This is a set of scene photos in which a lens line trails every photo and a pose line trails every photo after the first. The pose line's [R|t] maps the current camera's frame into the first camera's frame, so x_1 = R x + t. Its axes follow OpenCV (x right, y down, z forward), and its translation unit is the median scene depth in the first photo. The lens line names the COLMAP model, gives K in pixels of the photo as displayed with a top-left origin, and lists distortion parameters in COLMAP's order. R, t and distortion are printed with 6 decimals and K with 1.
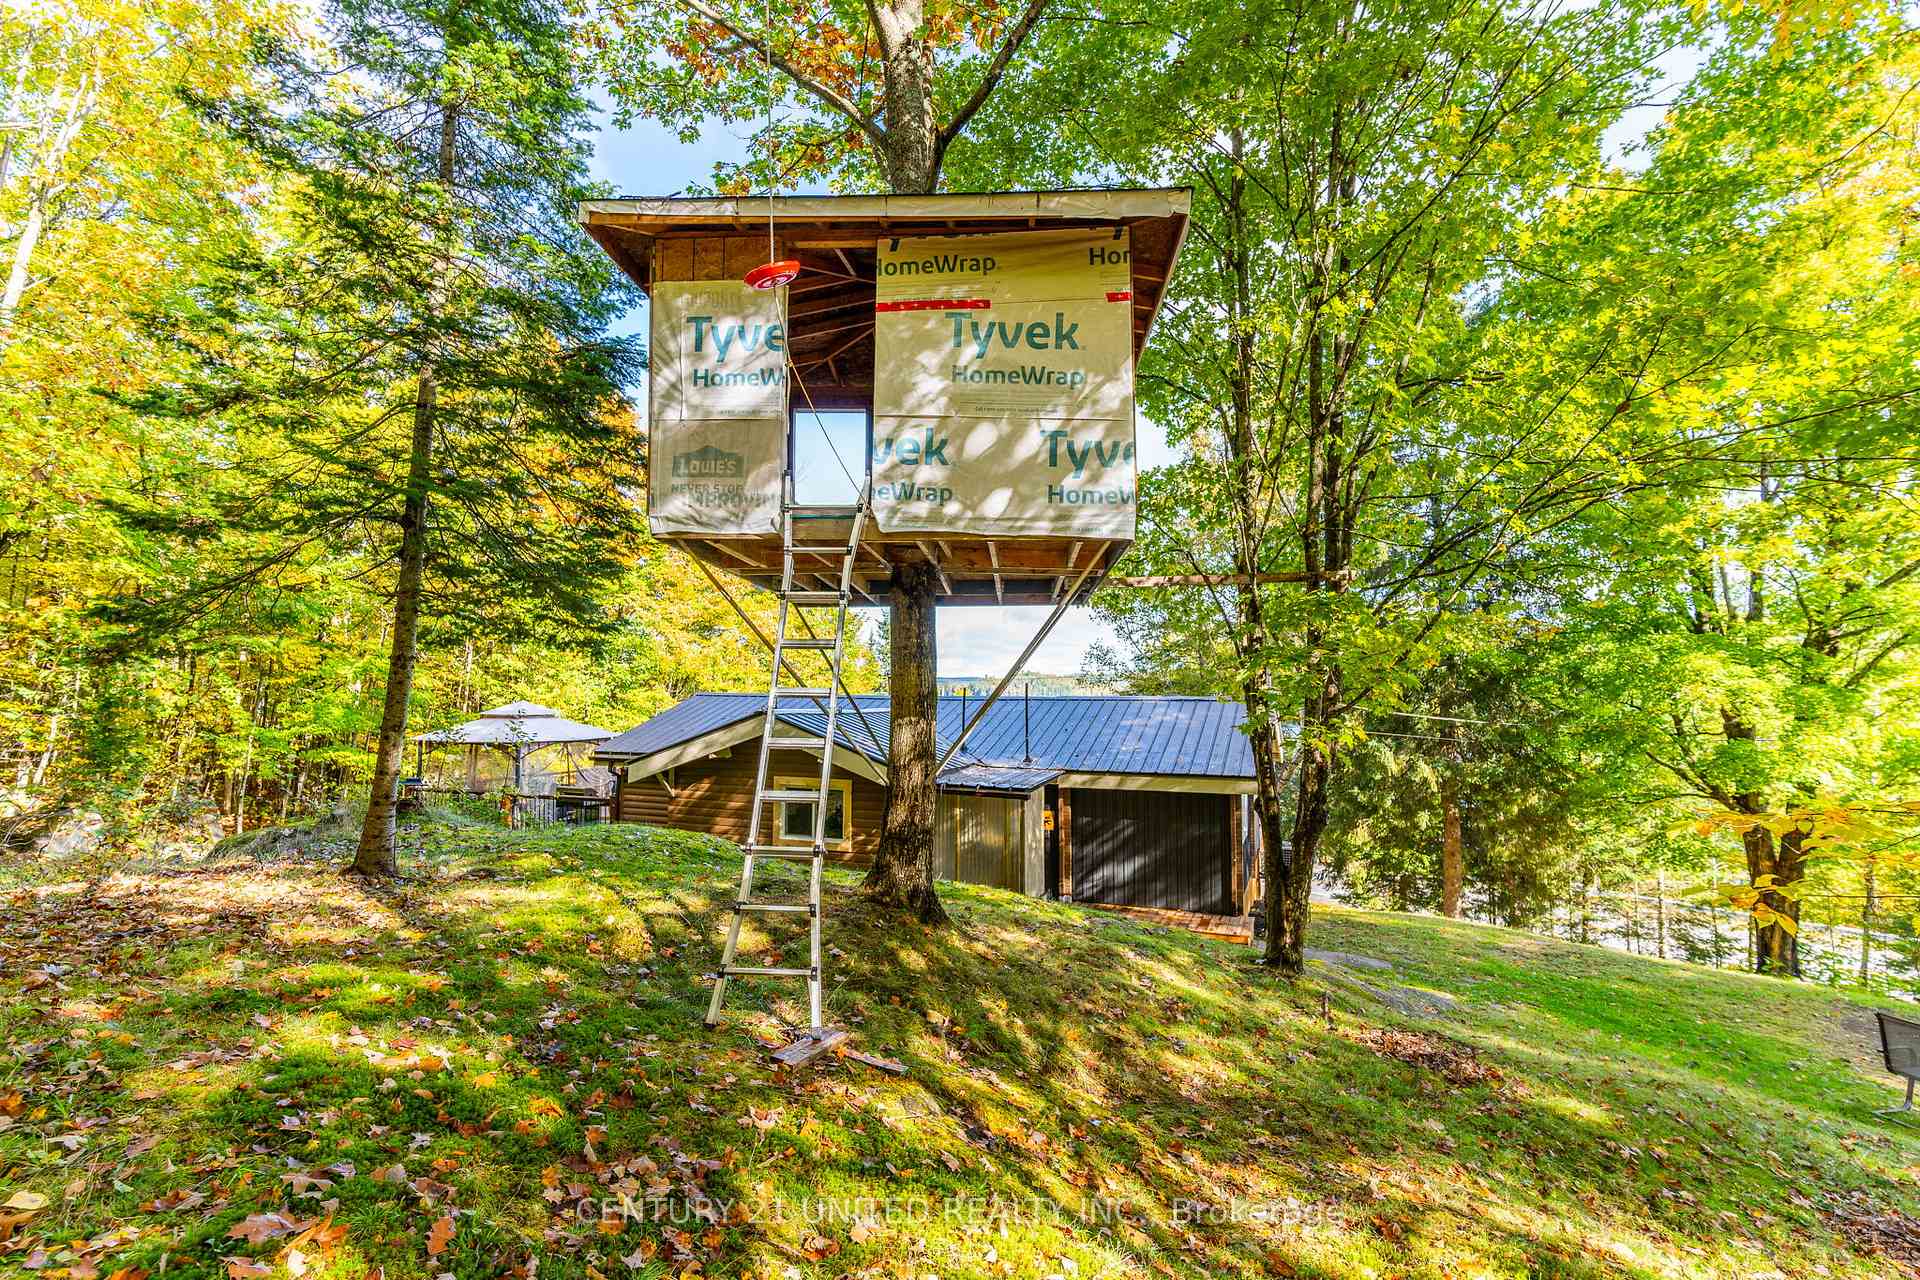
lens RADIAL K [[905.4, 0, 960.0], [0, 905.4, 640.0], [0, 0, 1]] dist [-0.000316, 0.000030]
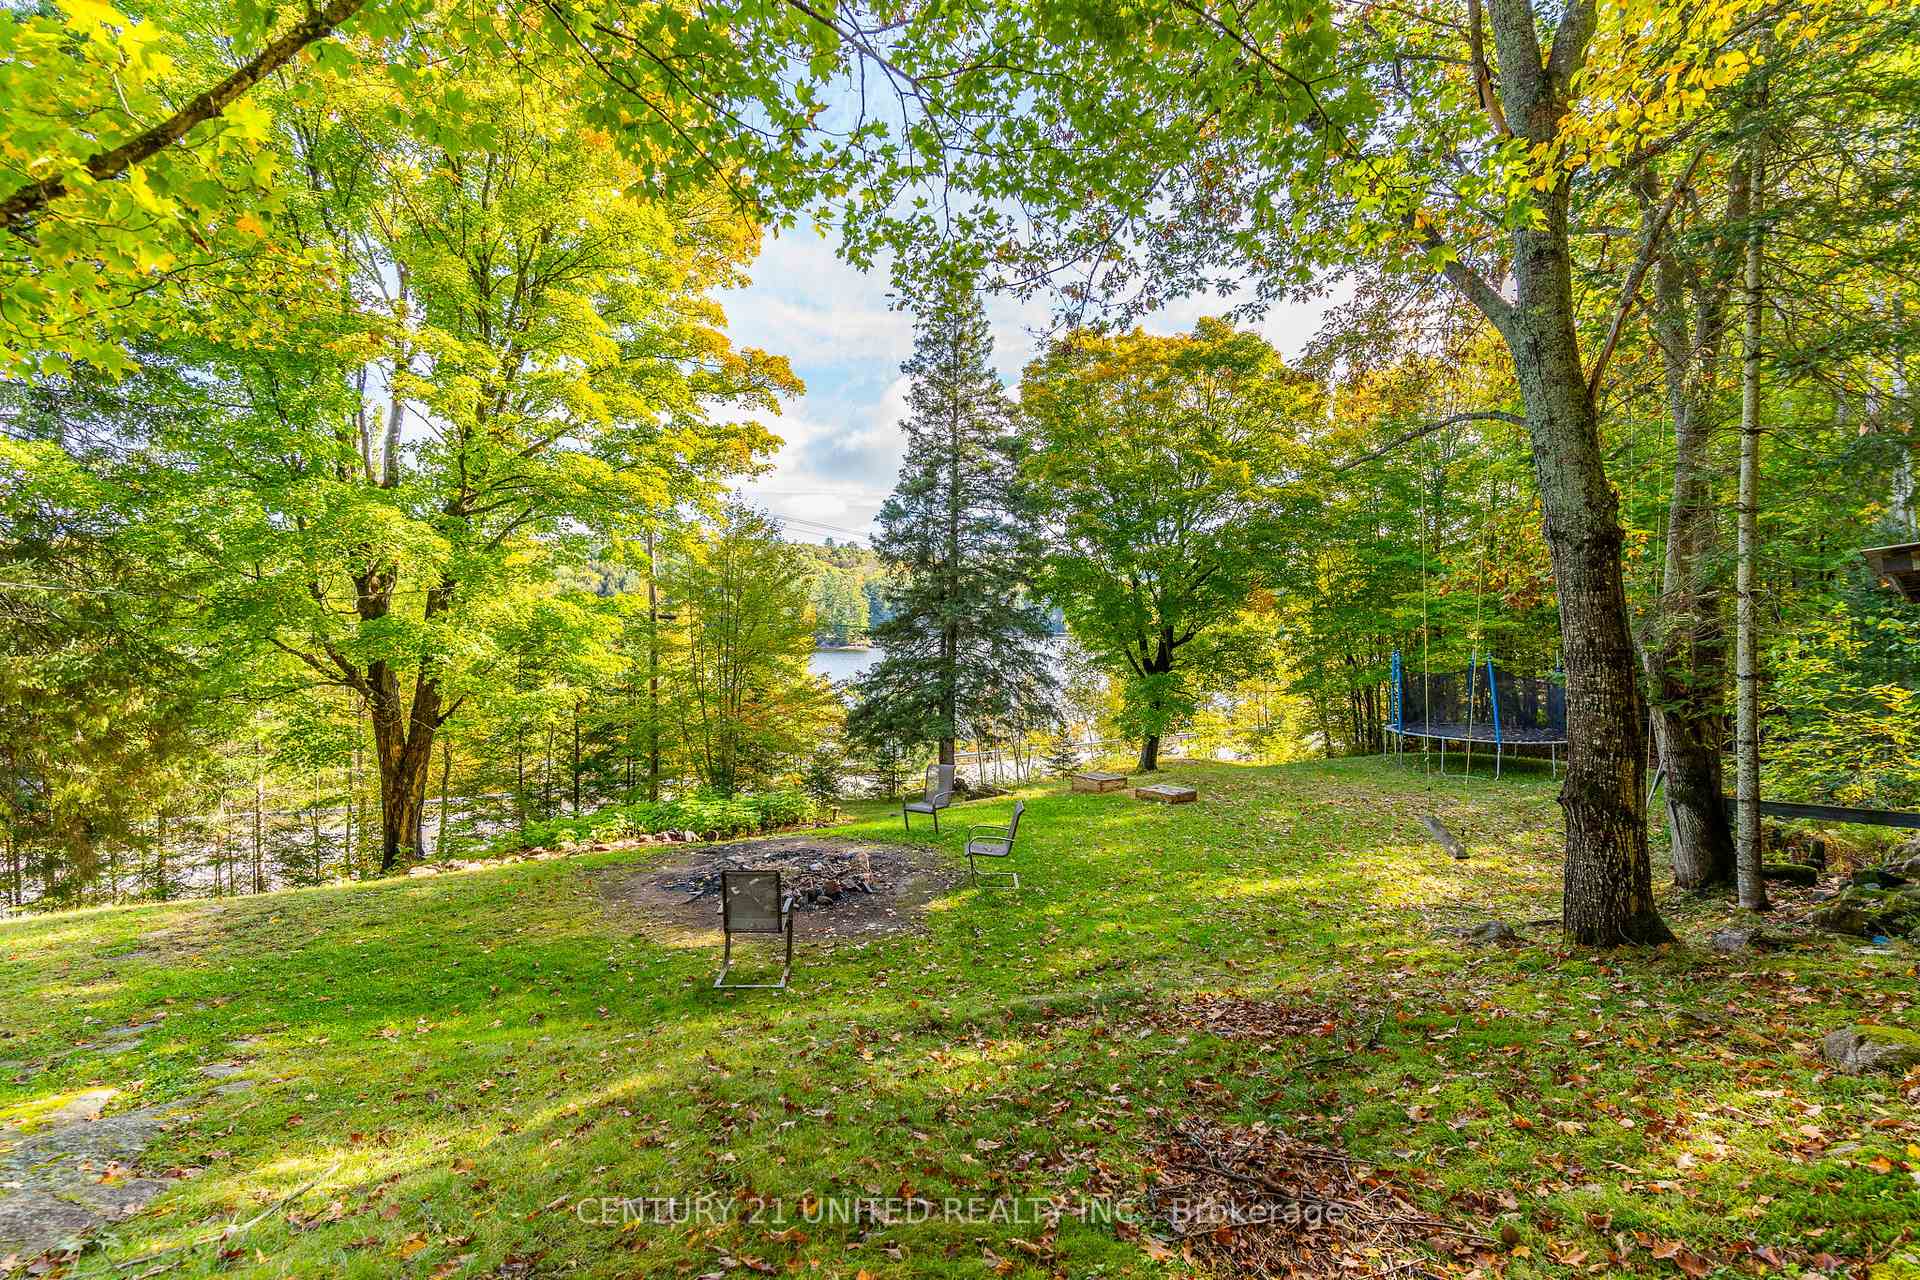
lens RADIAL K [[905.4, 0, 960.0], [0, 905.4, 640.0], [0, 0, 1]] dist [-0.000316, 0.000030]
pose [[0.200330, -0.031885, 0.979209, 0.086896], [-0.062653, 0.997008, 0.045282, 0.054640], [-0.977723, -0.070421, 0.197733, 0.246495]]
